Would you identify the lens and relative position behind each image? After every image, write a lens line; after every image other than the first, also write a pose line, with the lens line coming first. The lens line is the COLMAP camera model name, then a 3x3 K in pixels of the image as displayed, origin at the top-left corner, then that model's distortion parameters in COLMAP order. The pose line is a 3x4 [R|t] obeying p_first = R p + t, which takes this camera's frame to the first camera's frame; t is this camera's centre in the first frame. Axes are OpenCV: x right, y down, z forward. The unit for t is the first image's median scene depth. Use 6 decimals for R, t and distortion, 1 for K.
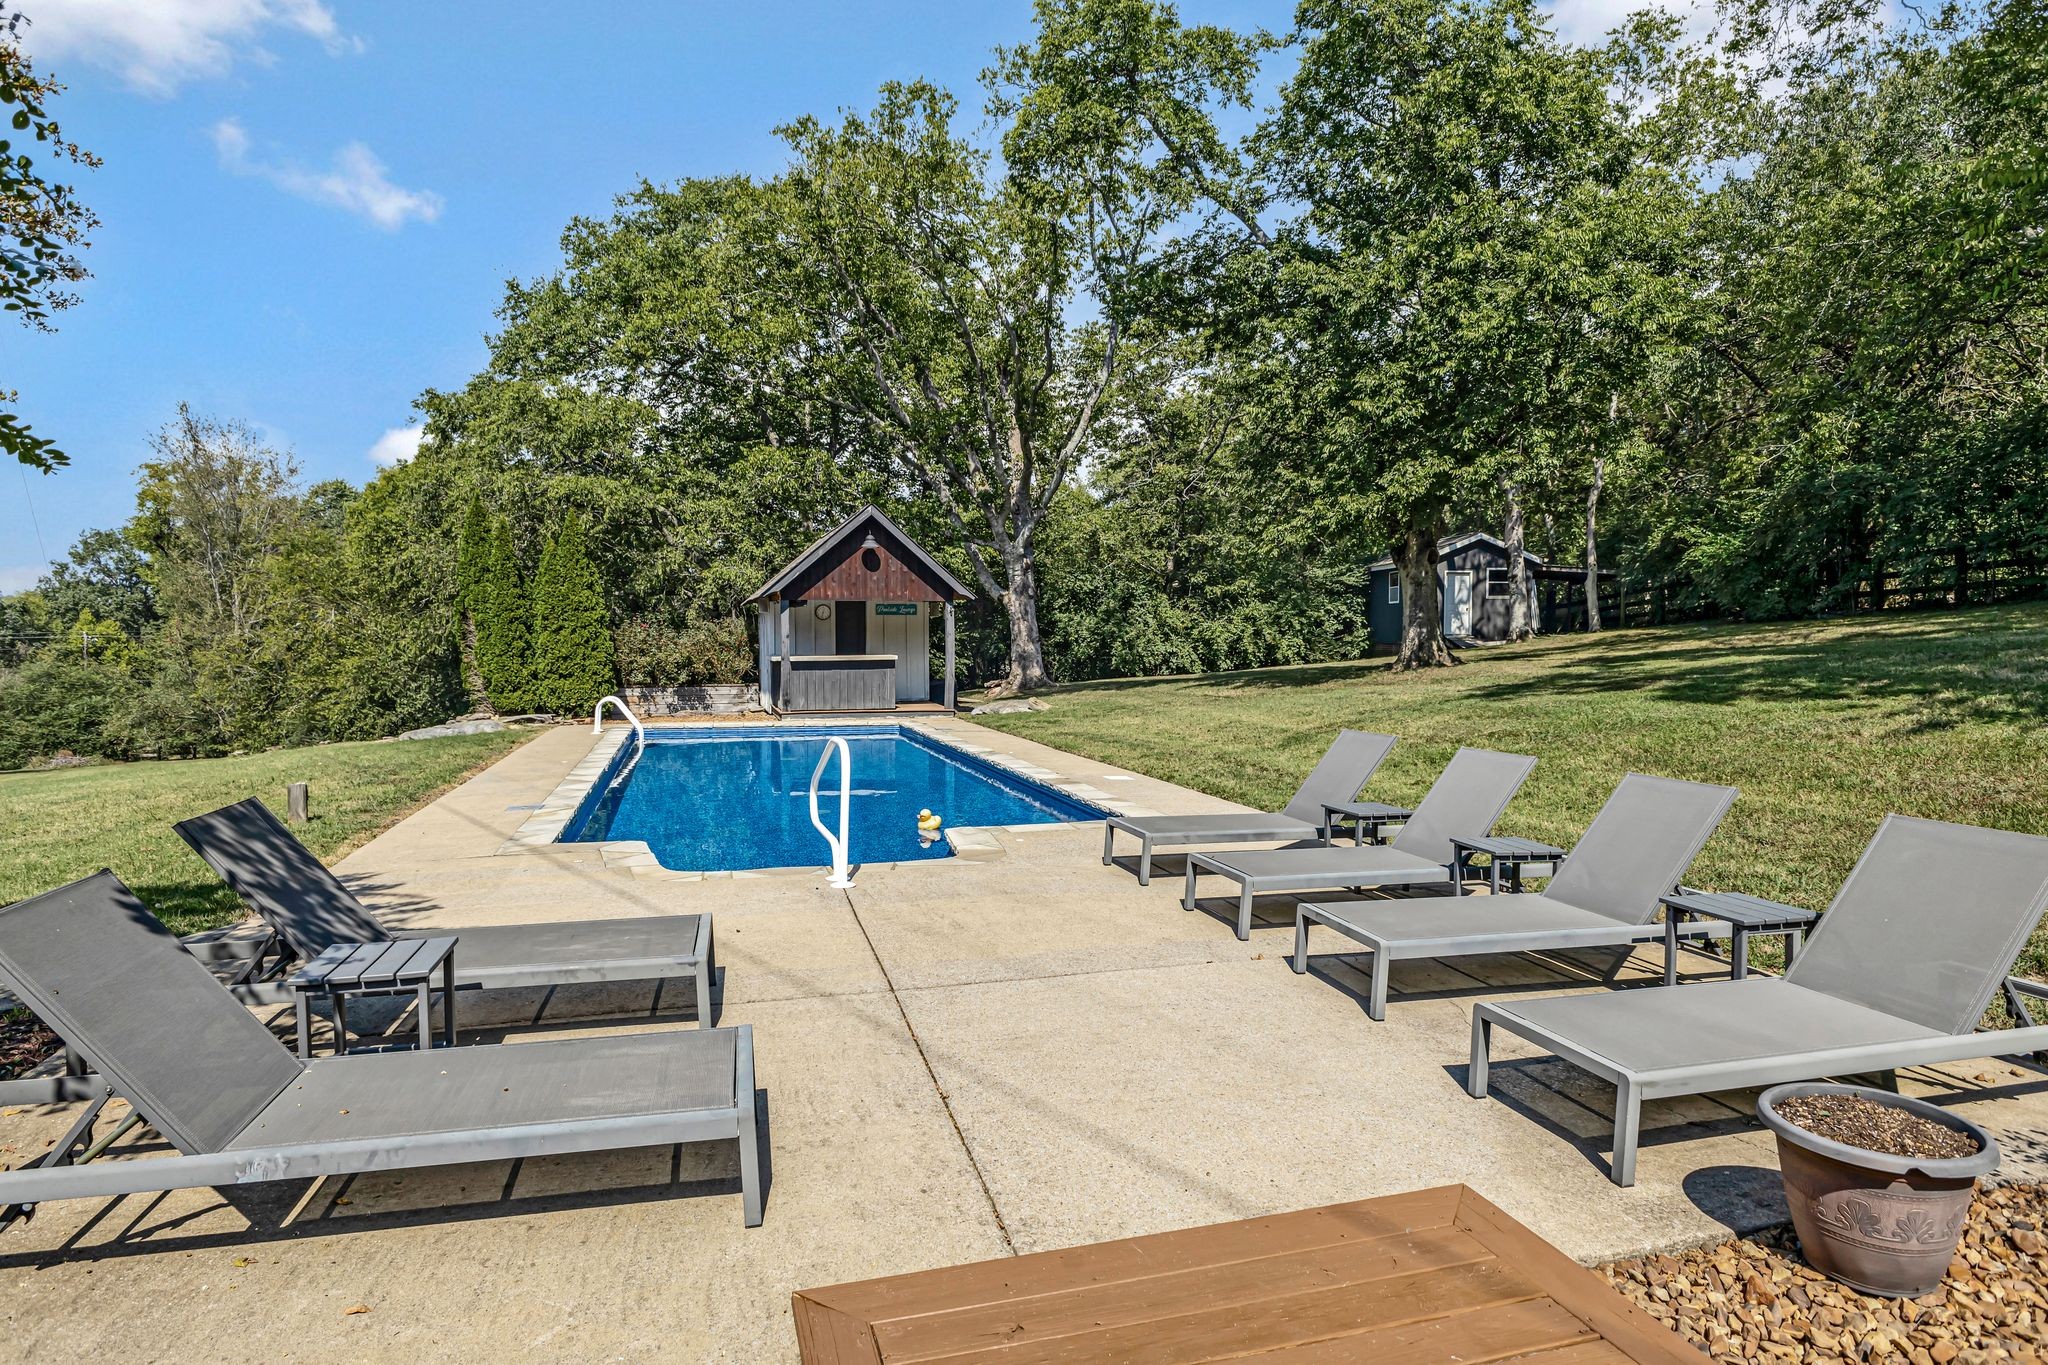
lens RADIAL K [[1155.7, 0, 1024.0], [0, 1155.7, 682.5], [0, 0, 1]] dist [-0.003964, -0.000514]
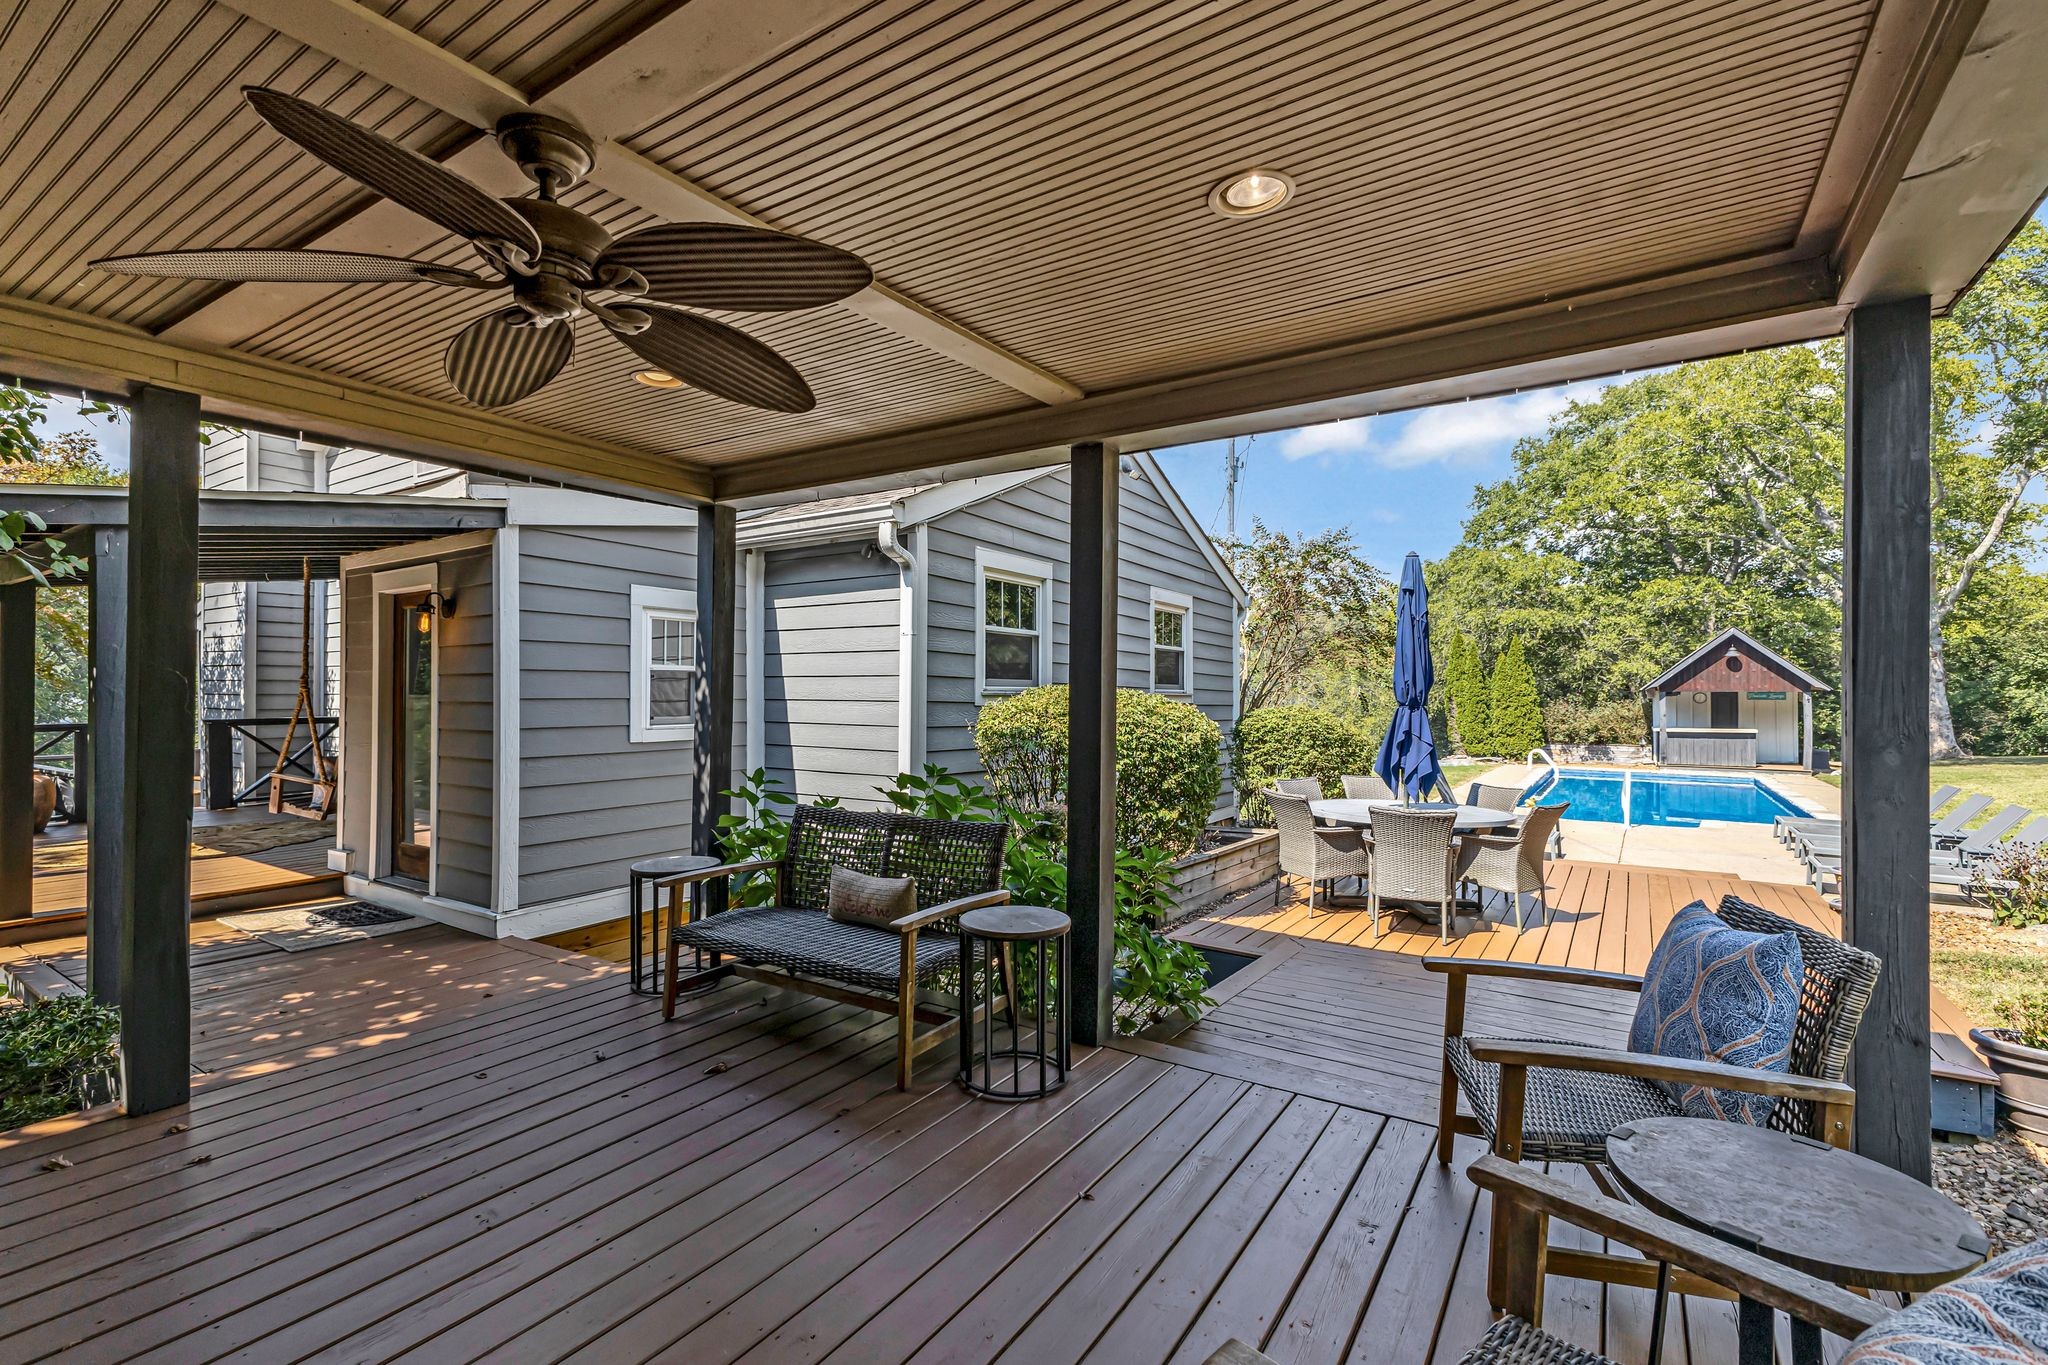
lens RADIAL K [[922.0, 0, 1014.1], [0, 922.0, 686.0], [0, 0, 1]] dist [0.005013, 0.000197]
pose [[0.644711, -0.005668, -0.764406, 0.118769], [-0.033495, 0.998803, -0.035656, -0.004164], [0.763692, 0.048591, 0.643749, -0.303008]]
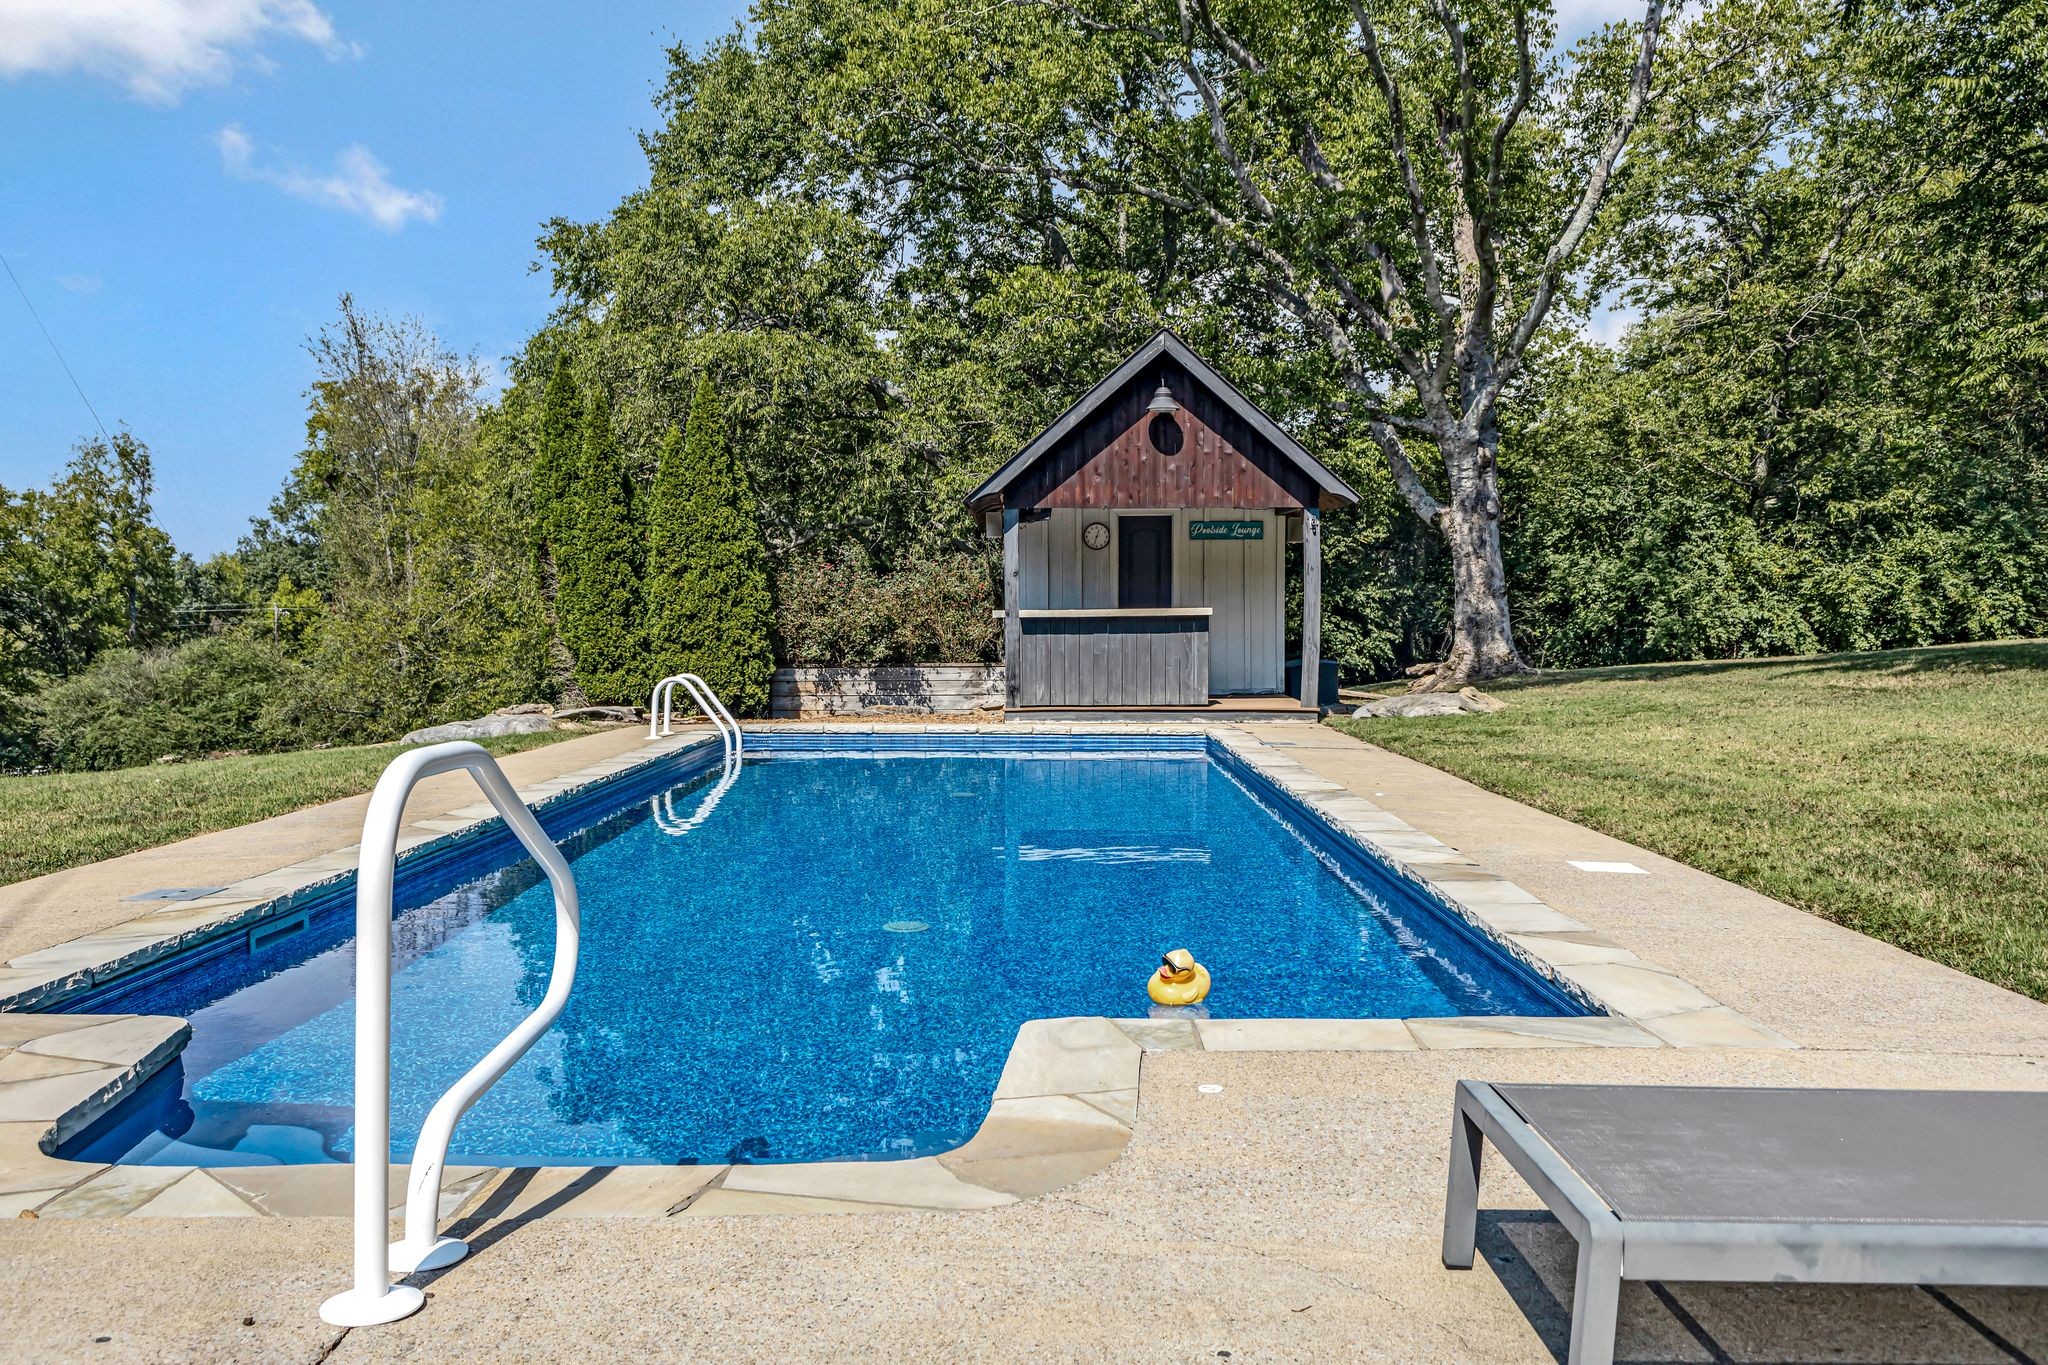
lens RADIAL K [[1651.1, 0, 1024.5], [0, 1651.1, 708.6], [0, 0, 1]] dist [0.010399, -0.006938]
pose [[0.957664, 0.013641, -0.287565, 0.020992], [-0.008566, 0.999785, 0.018897, 0.007042], [0.287761, -0.015634, 0.957575, 0.155469]]
